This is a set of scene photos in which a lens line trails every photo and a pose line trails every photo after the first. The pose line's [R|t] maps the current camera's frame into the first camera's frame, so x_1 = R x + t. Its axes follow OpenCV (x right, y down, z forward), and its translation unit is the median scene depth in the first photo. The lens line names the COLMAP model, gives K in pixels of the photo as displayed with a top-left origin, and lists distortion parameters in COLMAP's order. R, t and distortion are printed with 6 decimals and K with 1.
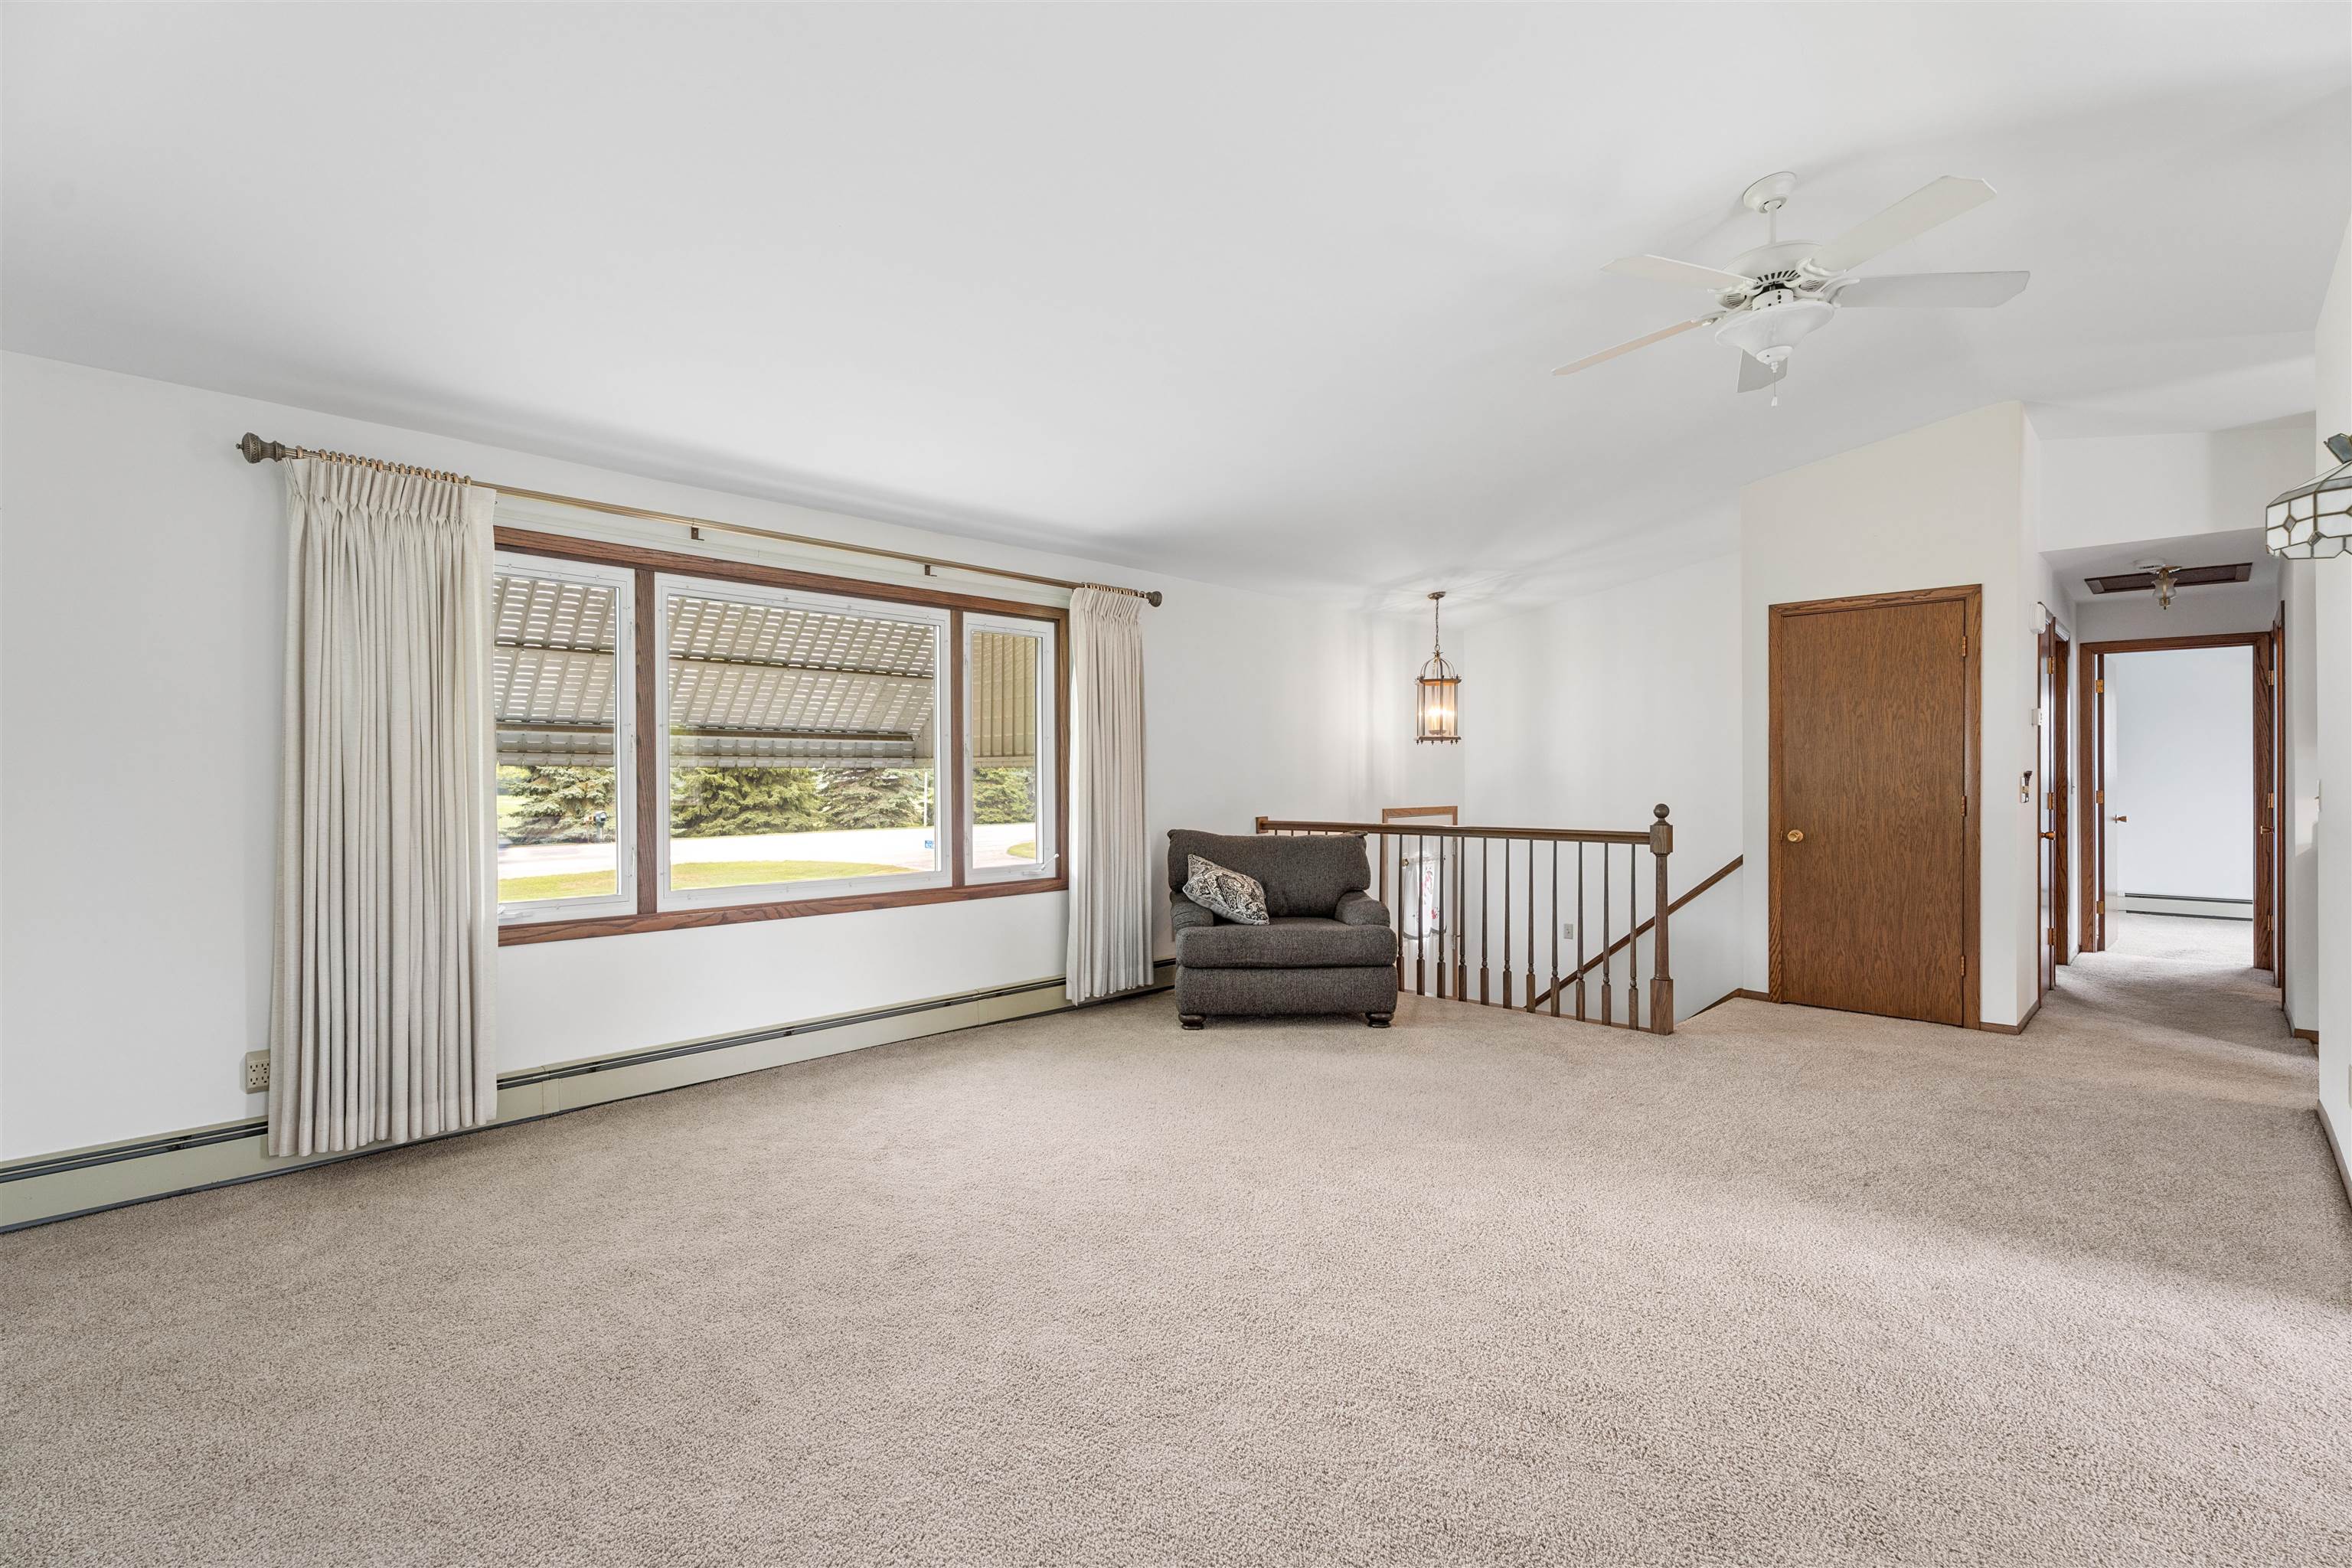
lens RADIAL K [[1047.9, 0, 1168.2], [0, 1047.9, 772.0], [0, 0, 1]] dist [0.011167, -0.000277]
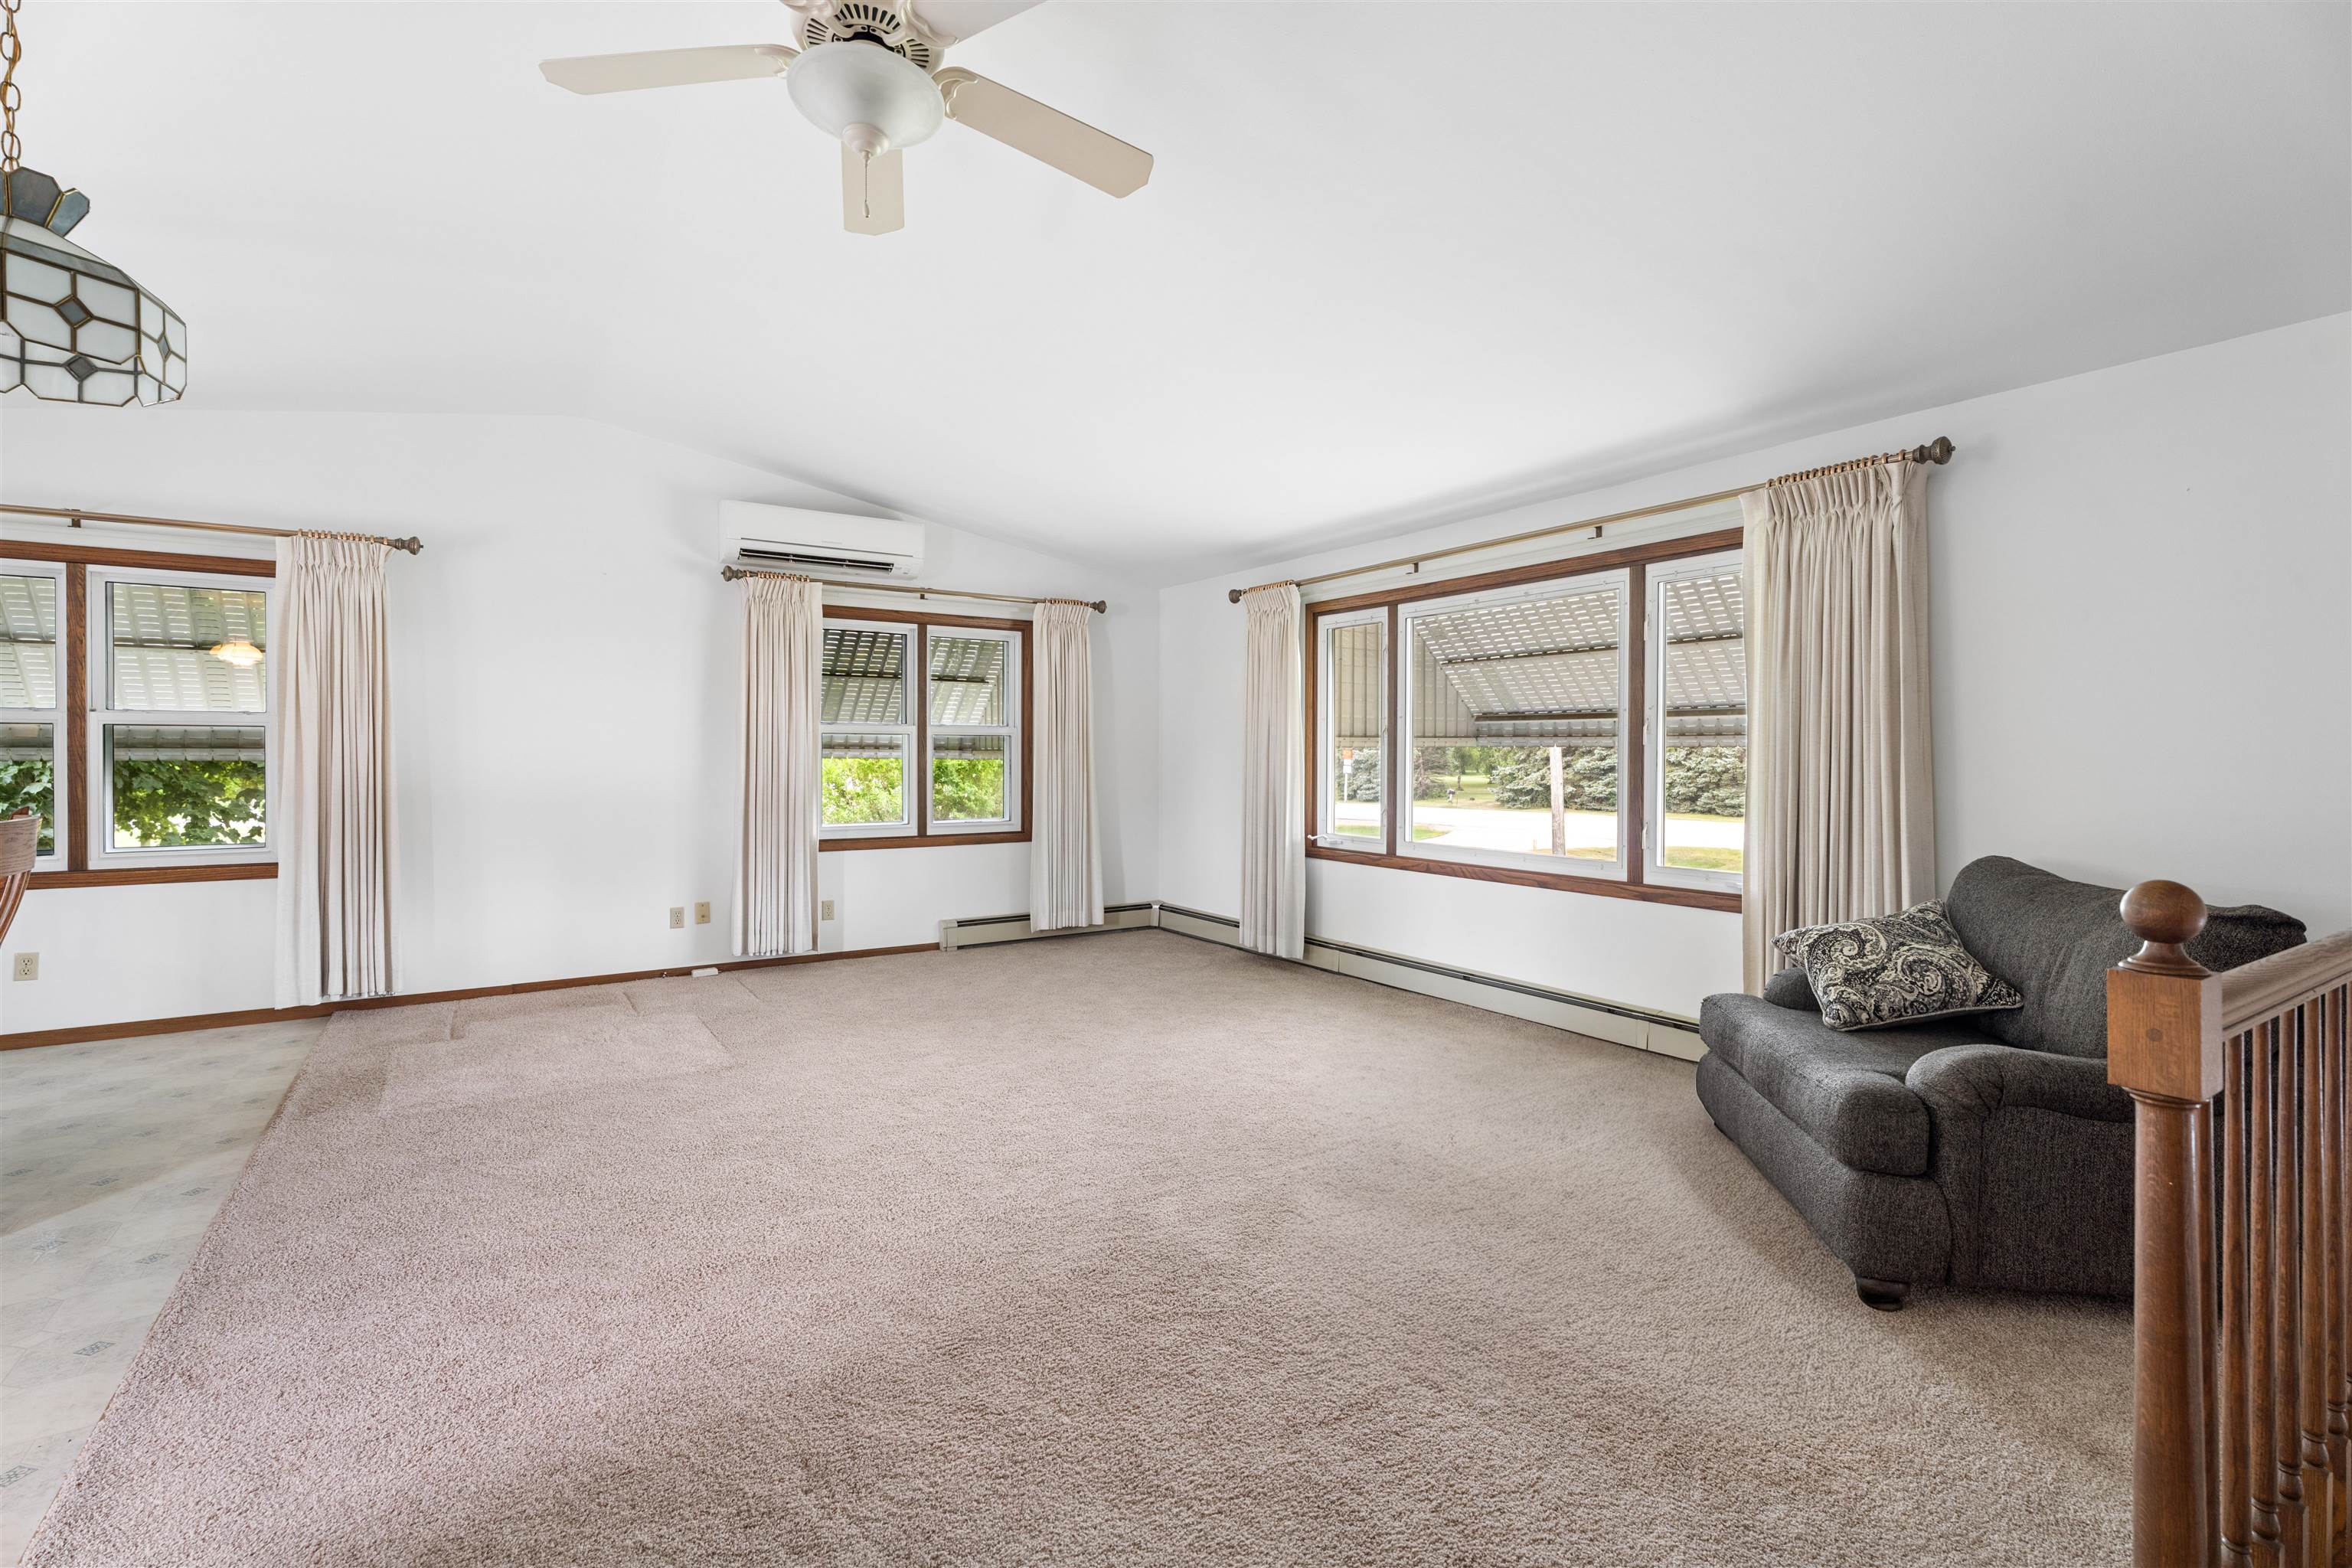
lens RADIAL K [[1047.9, 0, 1168.2], [0, 1047.9, 772.0], [0, 0, 1]] dist [0.011167, -0.000277]
pose [[-0.201421, 0.014647, -0.979395, 0.757966], [-0.000591, 0.999886, 0.015075, 0.004944], [0.979505, 0.003615, -0.201390, 0.829825]]
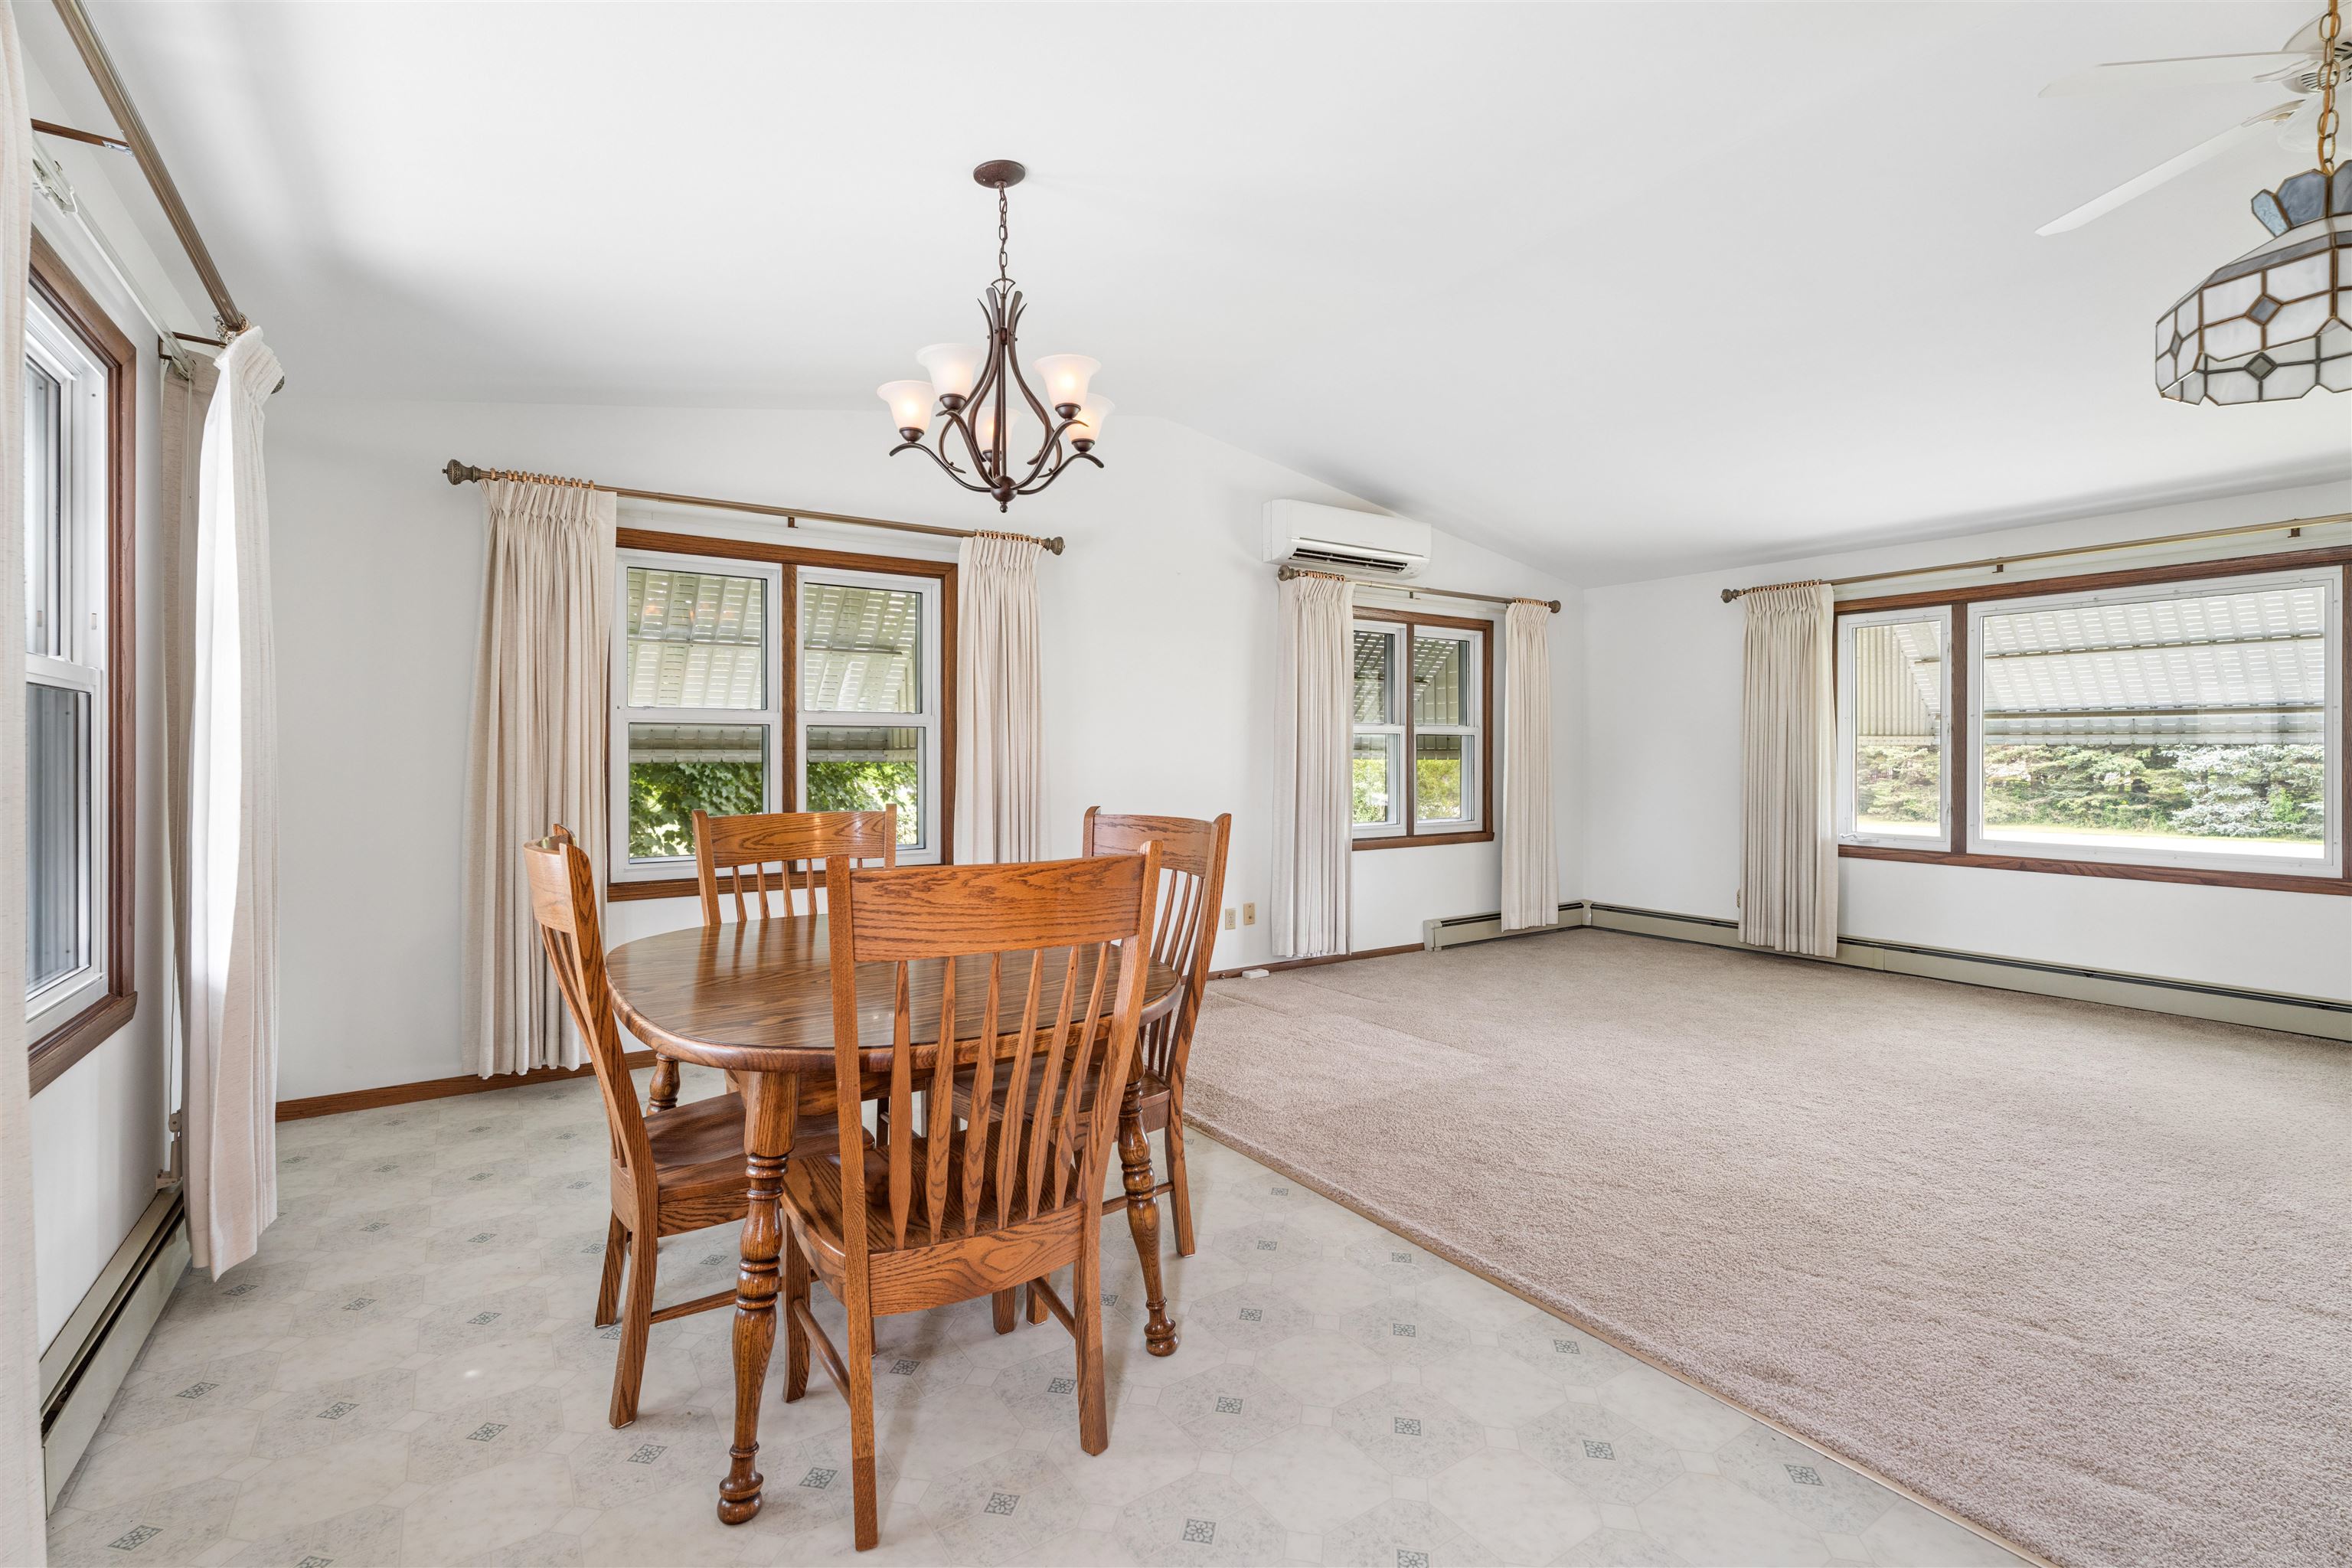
lens RADIAL K [[1051.4, 0, 1189.7], [0, 1051.4, 768.2], [0, 0, 1]] dist [0.013413, 0.000519]
pose [[-0.178253, 0.011041, -0.983923, 0.880918], [0.002114, 0.999939, 0.010838, 0.005556], [0.983982, -0.000148, -0.178265, 0.212811]]
